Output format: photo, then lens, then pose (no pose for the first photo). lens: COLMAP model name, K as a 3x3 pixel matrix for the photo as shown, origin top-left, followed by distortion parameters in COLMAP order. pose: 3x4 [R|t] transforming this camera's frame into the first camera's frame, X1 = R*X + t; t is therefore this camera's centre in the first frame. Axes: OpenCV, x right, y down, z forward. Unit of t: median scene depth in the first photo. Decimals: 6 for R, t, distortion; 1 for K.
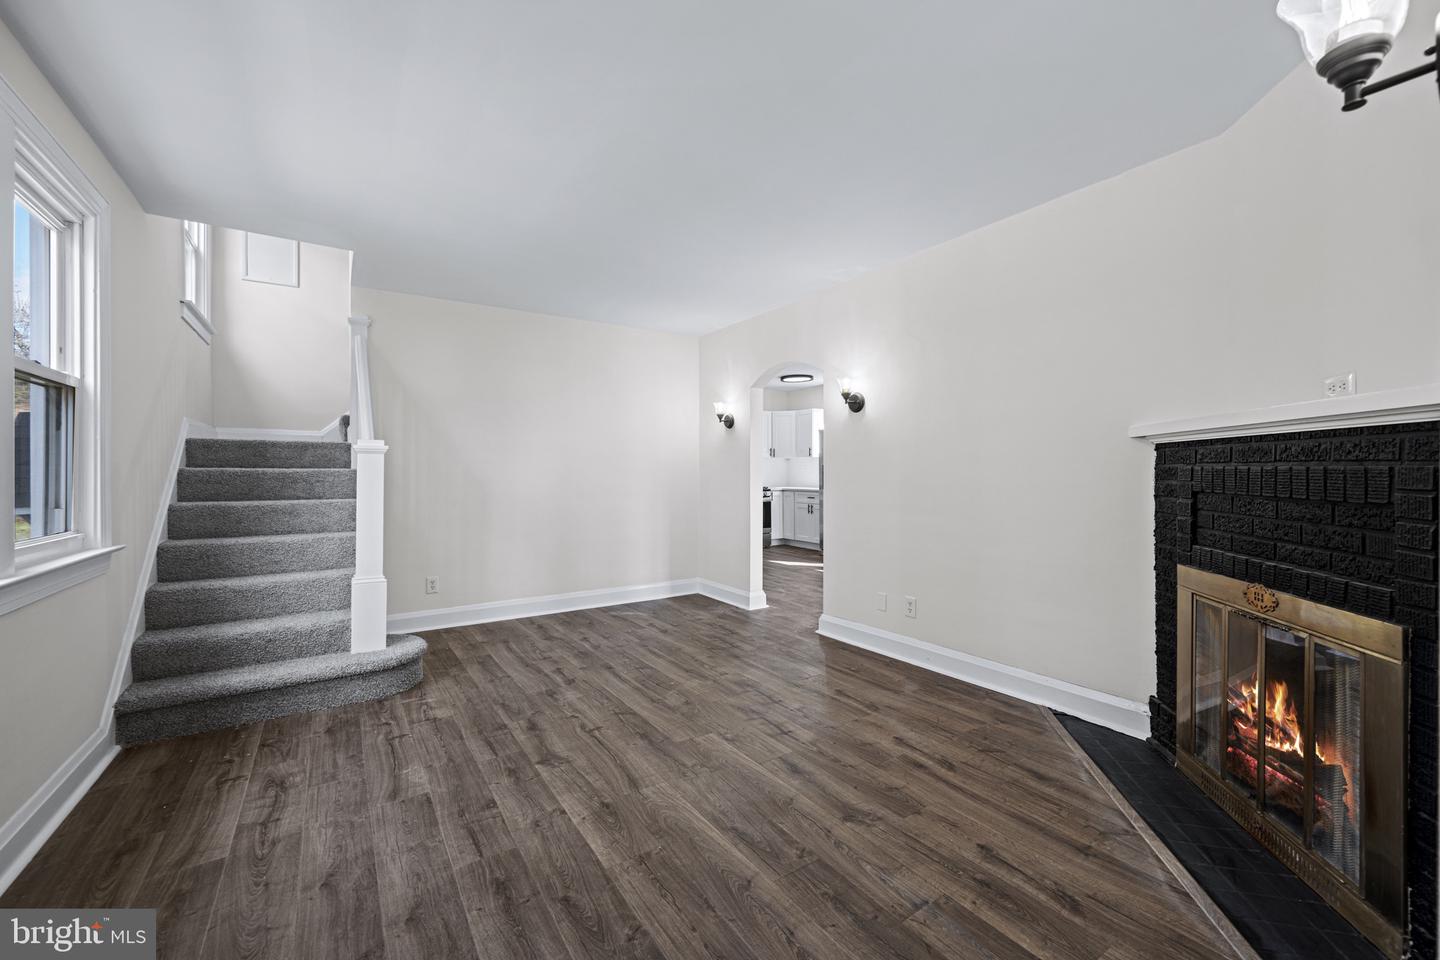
lens RADIAL K [[569.3, 0, 713.2], [0, 569.3, 475.9], [0, 0, 1]] dist [-0.000828, -0.000133]
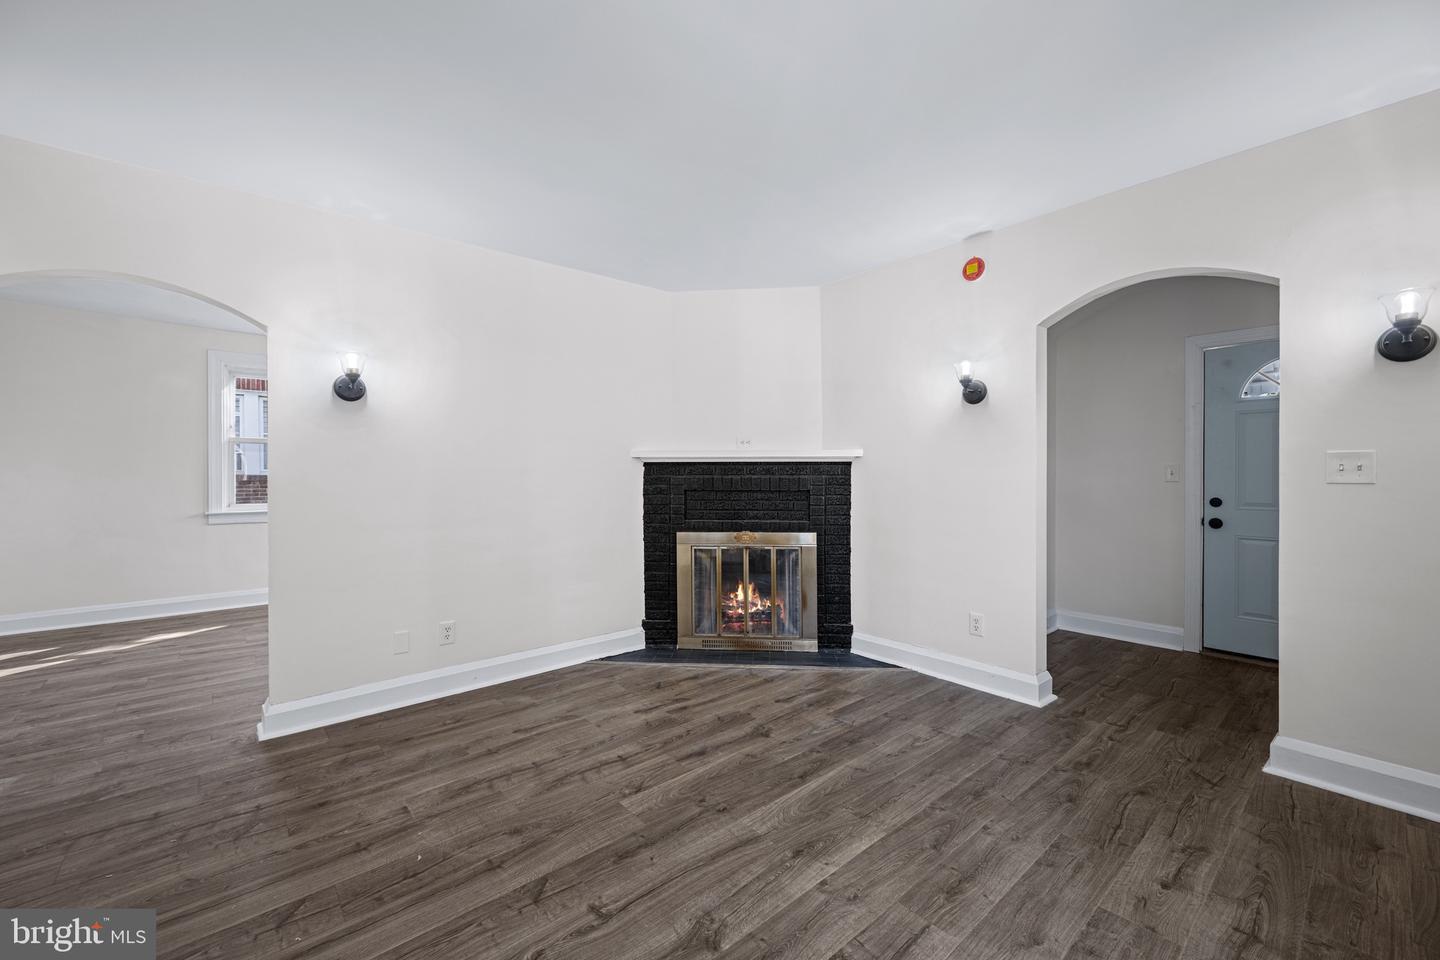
lens RADIAL K [[569.3, 0, 720.0], [0, 569.3, 483.2], [0, 0, 1]] dist [-0.000828, -0.000133]
pose [[-0.114374, -0.011274, 0.993374, -0.896617], [0.013696, 0.999823, 0.012924, -0.015724], [-0.993343, 0.015083, -0.114199, 1.027408]]
